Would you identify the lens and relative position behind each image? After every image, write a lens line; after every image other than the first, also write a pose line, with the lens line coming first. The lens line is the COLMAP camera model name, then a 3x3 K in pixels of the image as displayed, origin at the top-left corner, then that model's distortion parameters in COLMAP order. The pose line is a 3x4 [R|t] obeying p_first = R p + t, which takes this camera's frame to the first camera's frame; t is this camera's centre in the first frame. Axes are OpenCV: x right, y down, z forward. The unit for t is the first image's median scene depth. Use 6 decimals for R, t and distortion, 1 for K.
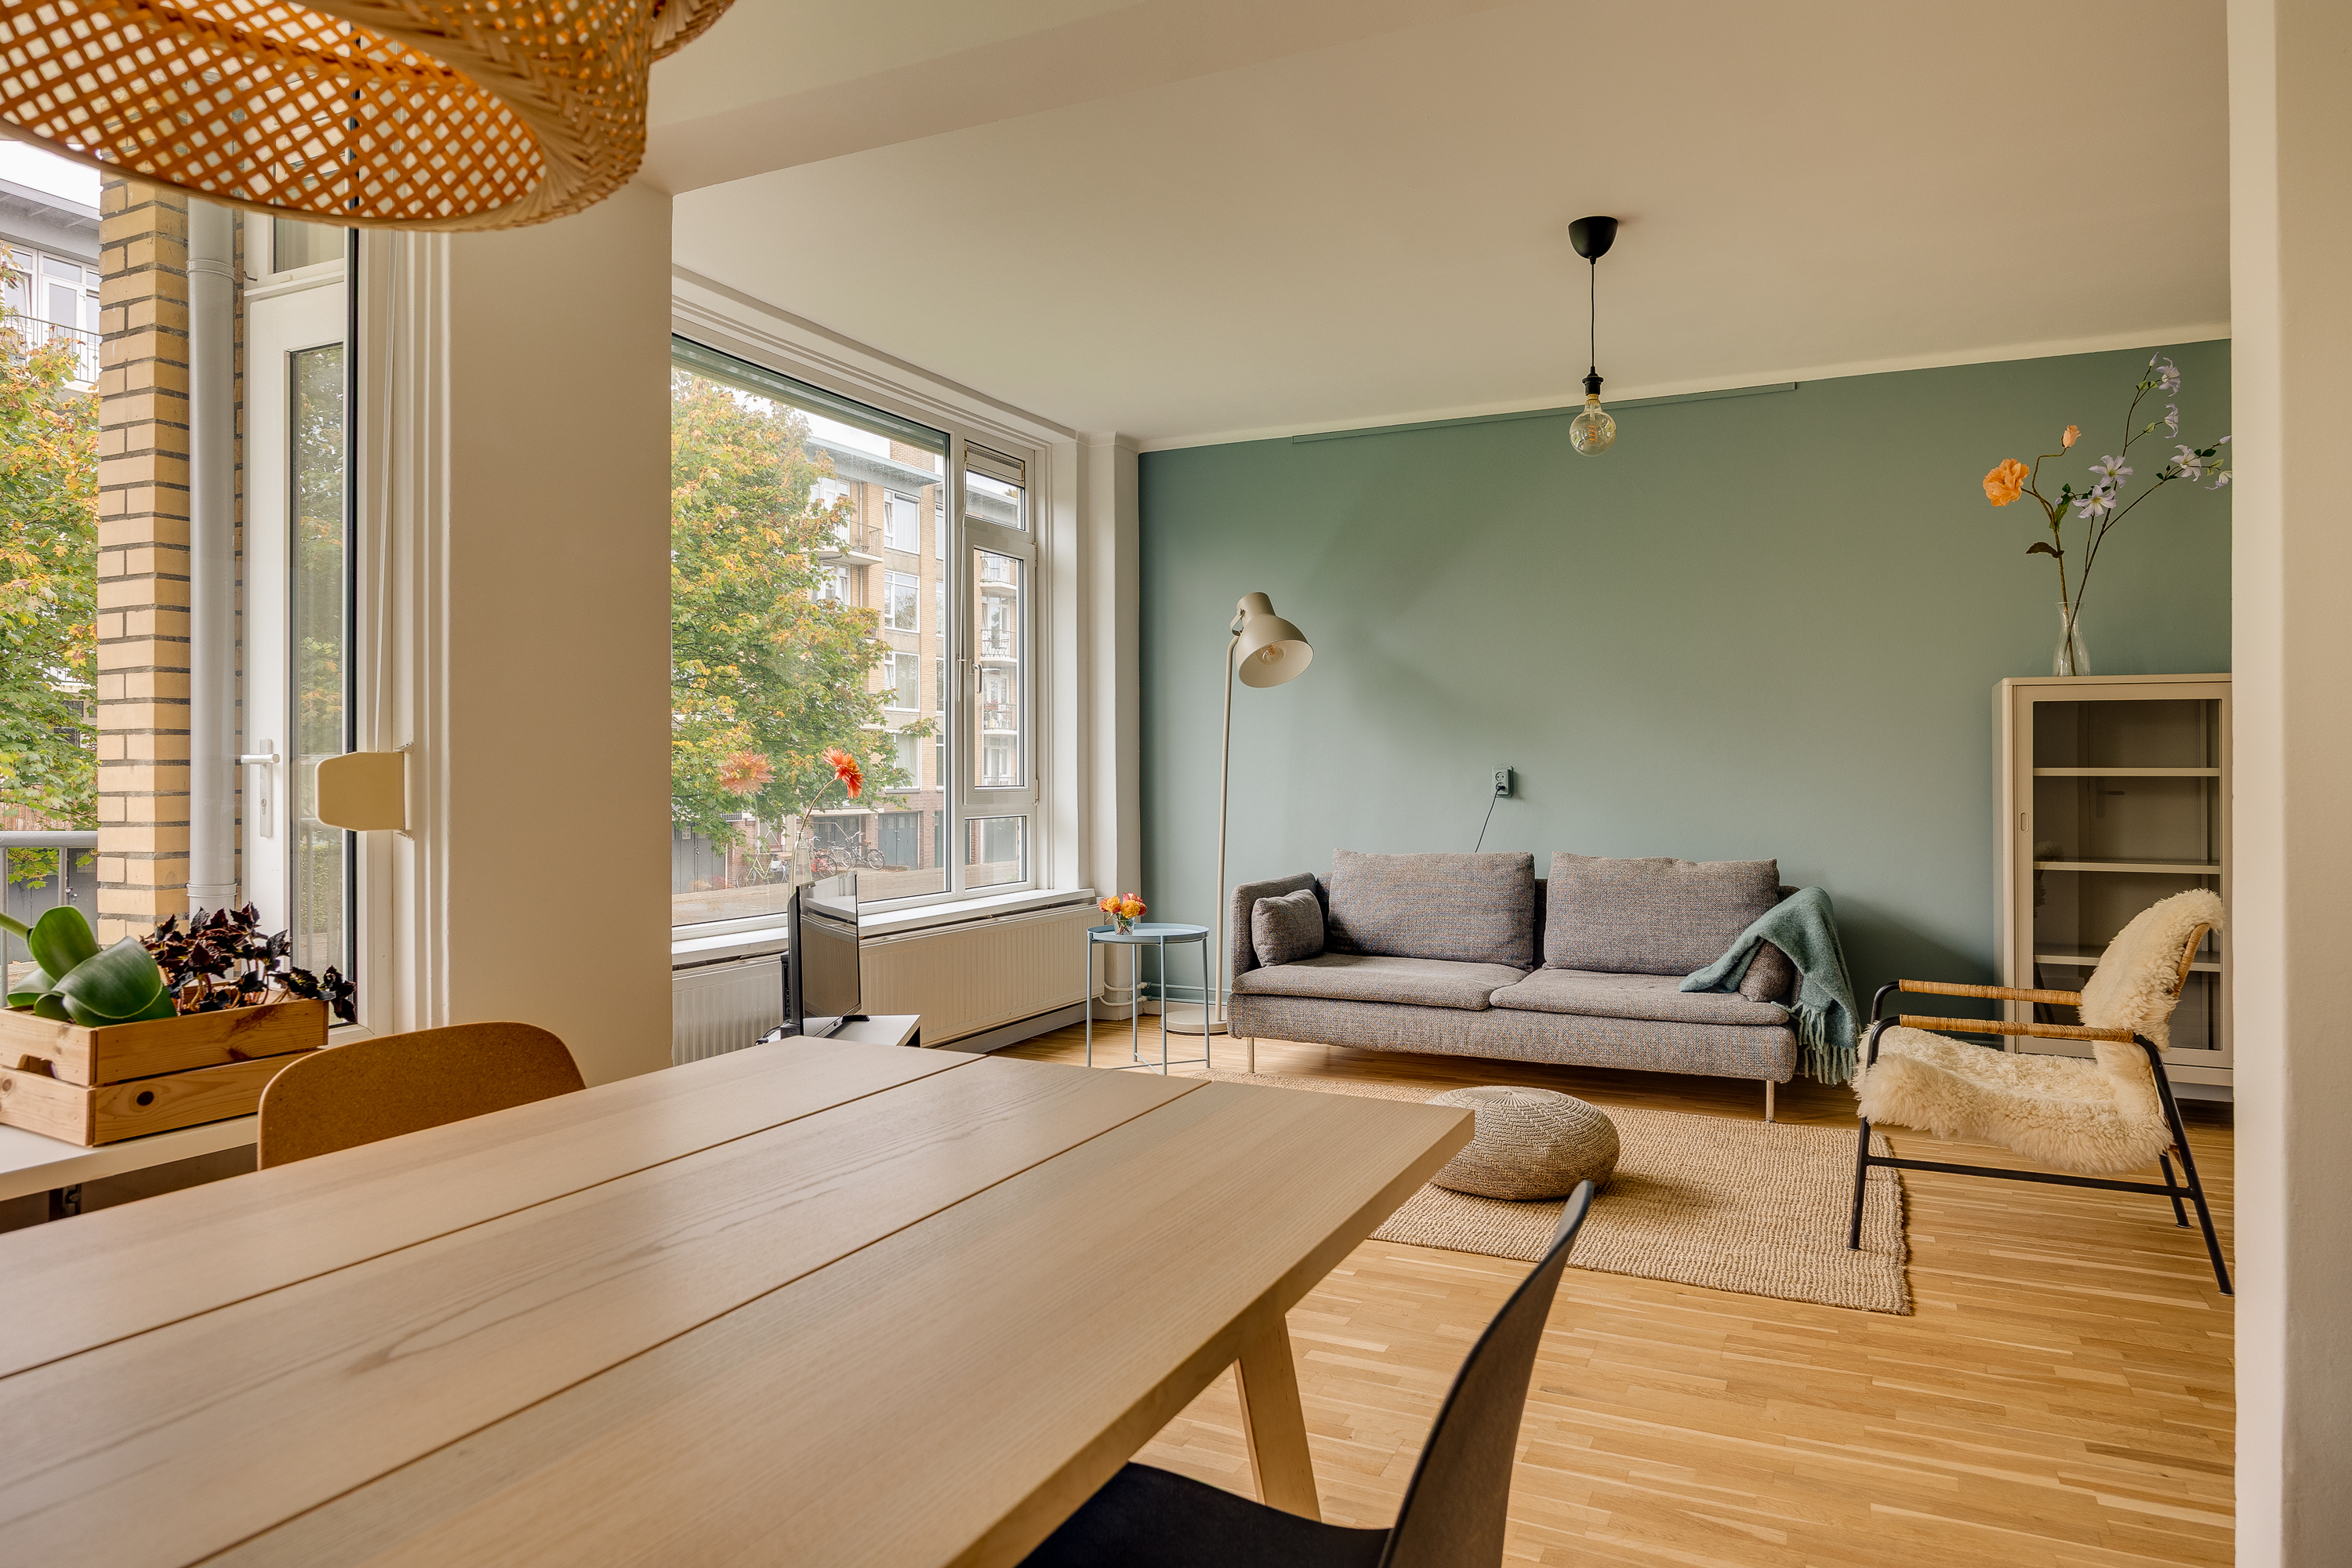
lens RADIAL K [[1449.8, 0, 1176.0], [0, 1449.8, 756.8], [0, 0, 1]] dist [-0.002762, 0.001375]
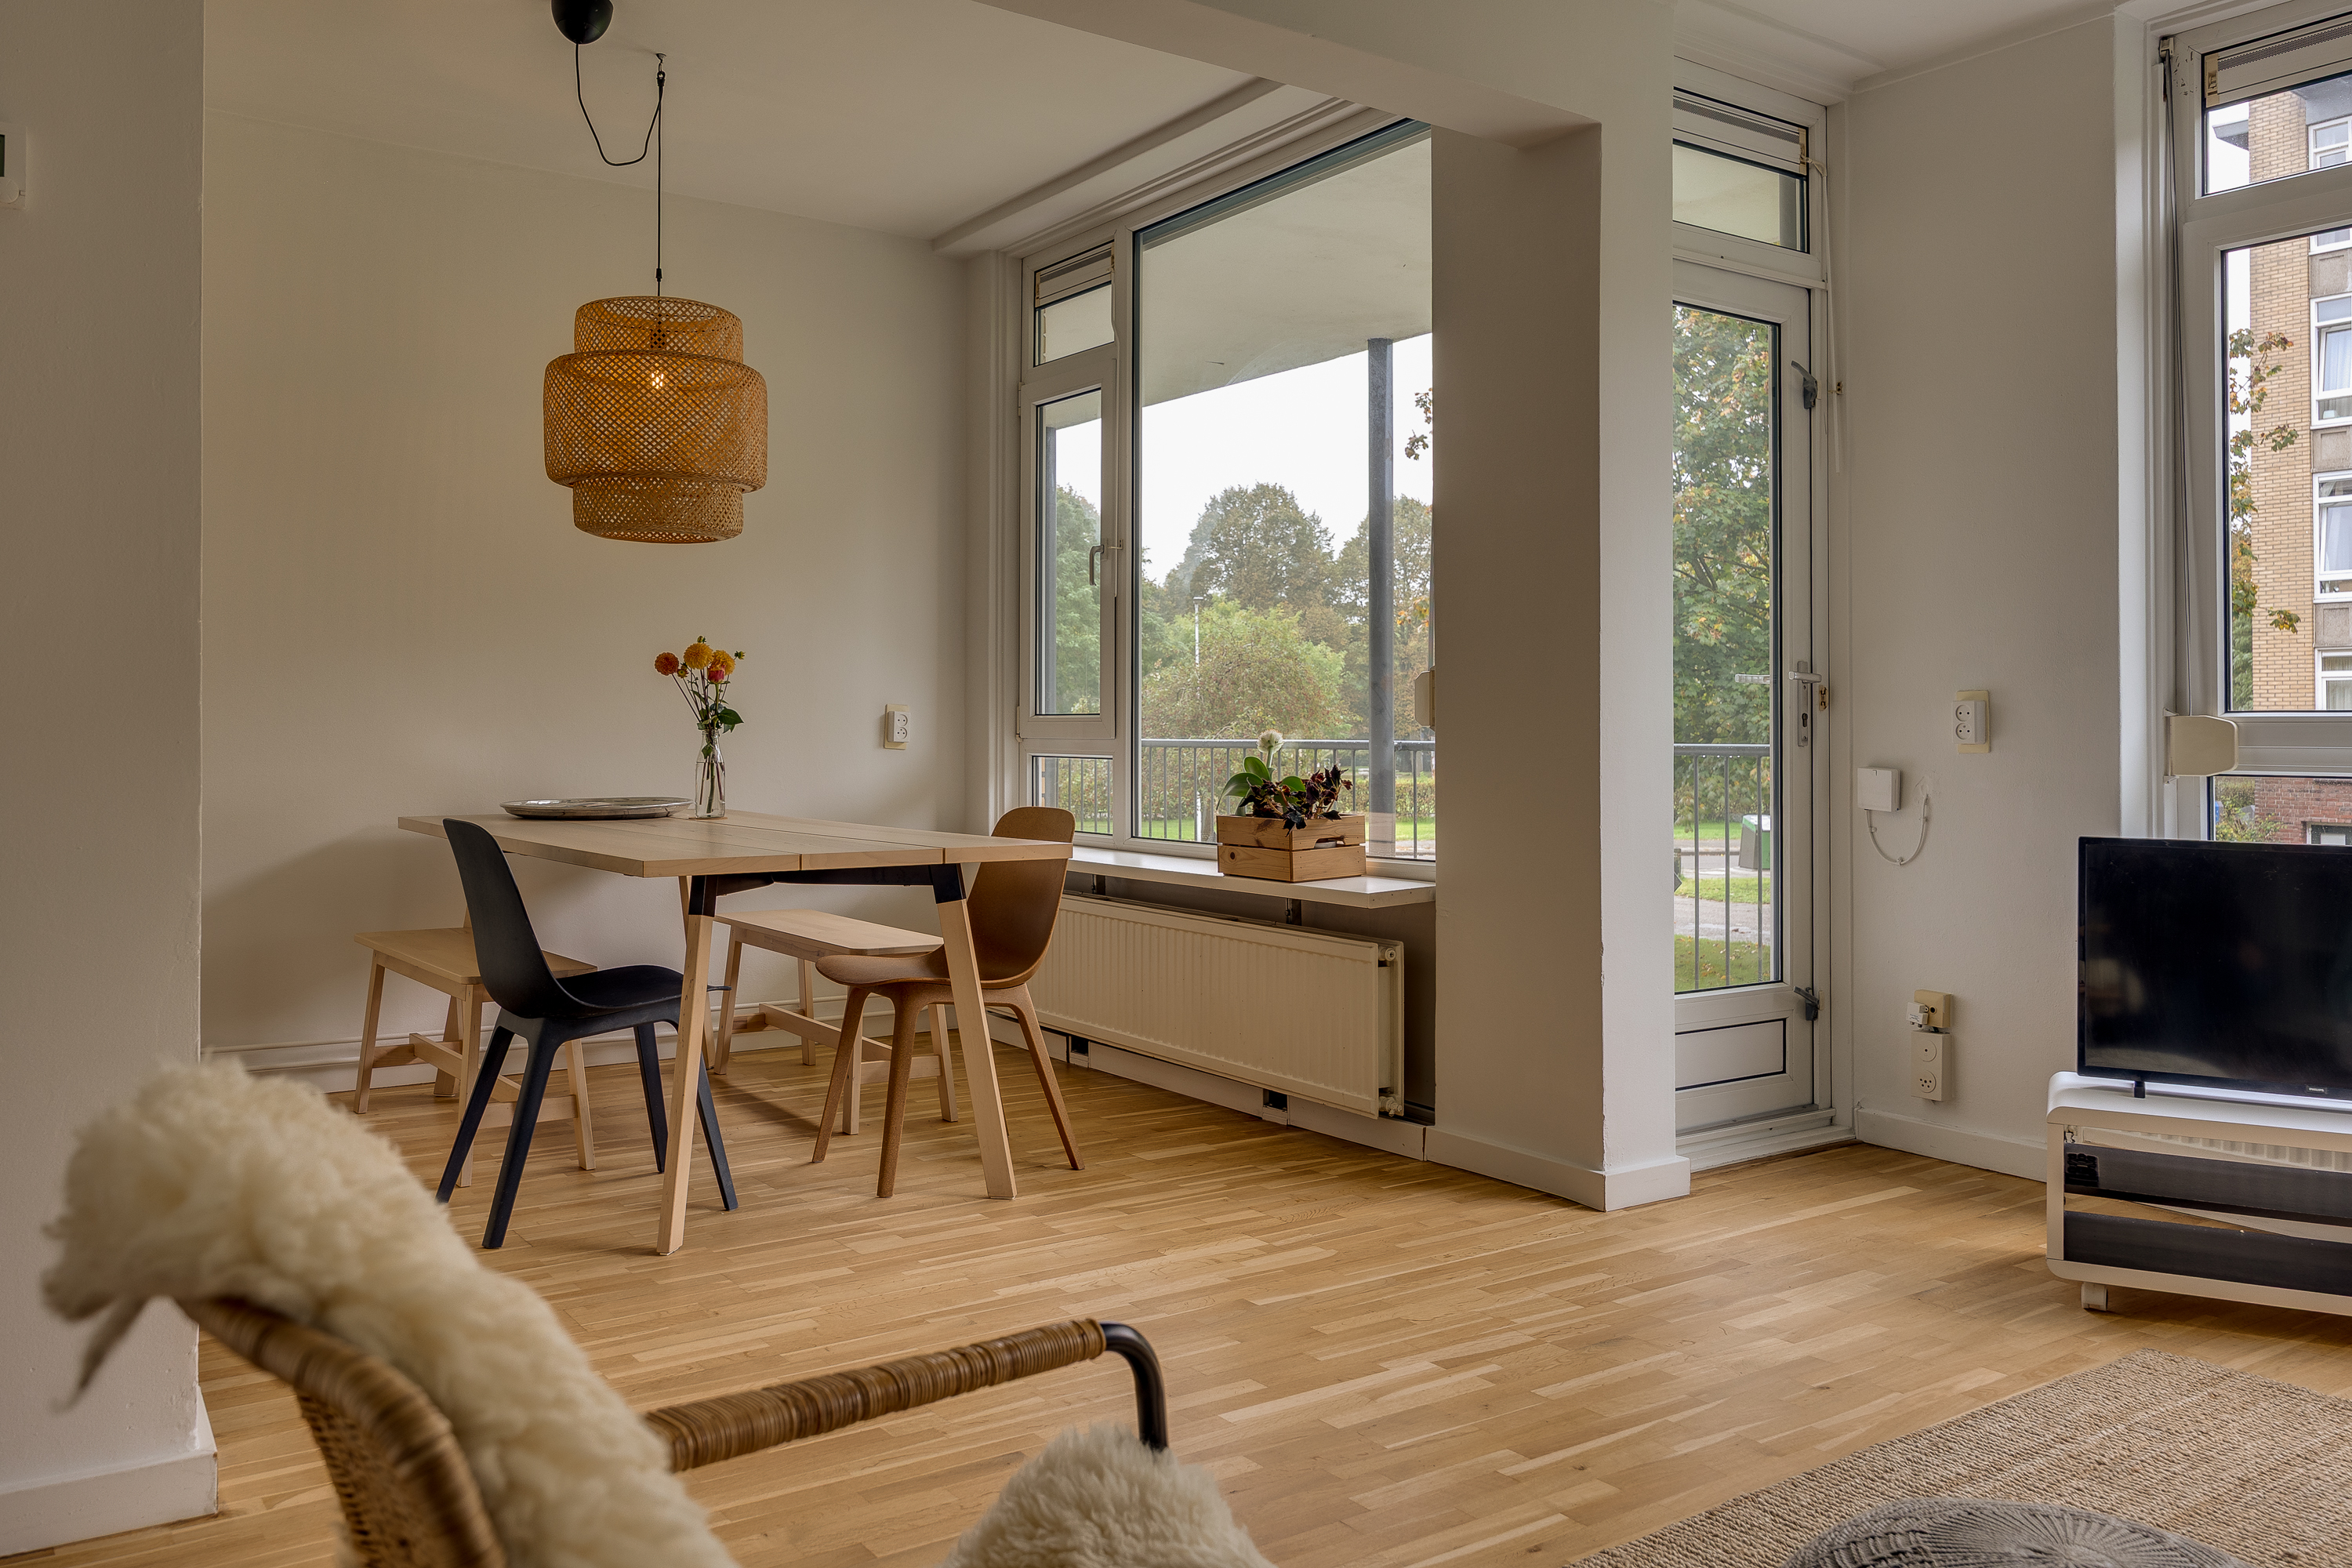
lens RADIAL K [[1795.4, 0, 1171.8], [0, 1795.4, 715.2], [0, 0, 1]] dist [-0.007414, 0.001981]
pose [[-0.490961, -0.013547, -0.871076, 0.555826], [0.004631, 0.999824, -0.018159, 0.035392], [0.871169, -0.012950, -0.490812, 0.822246]]
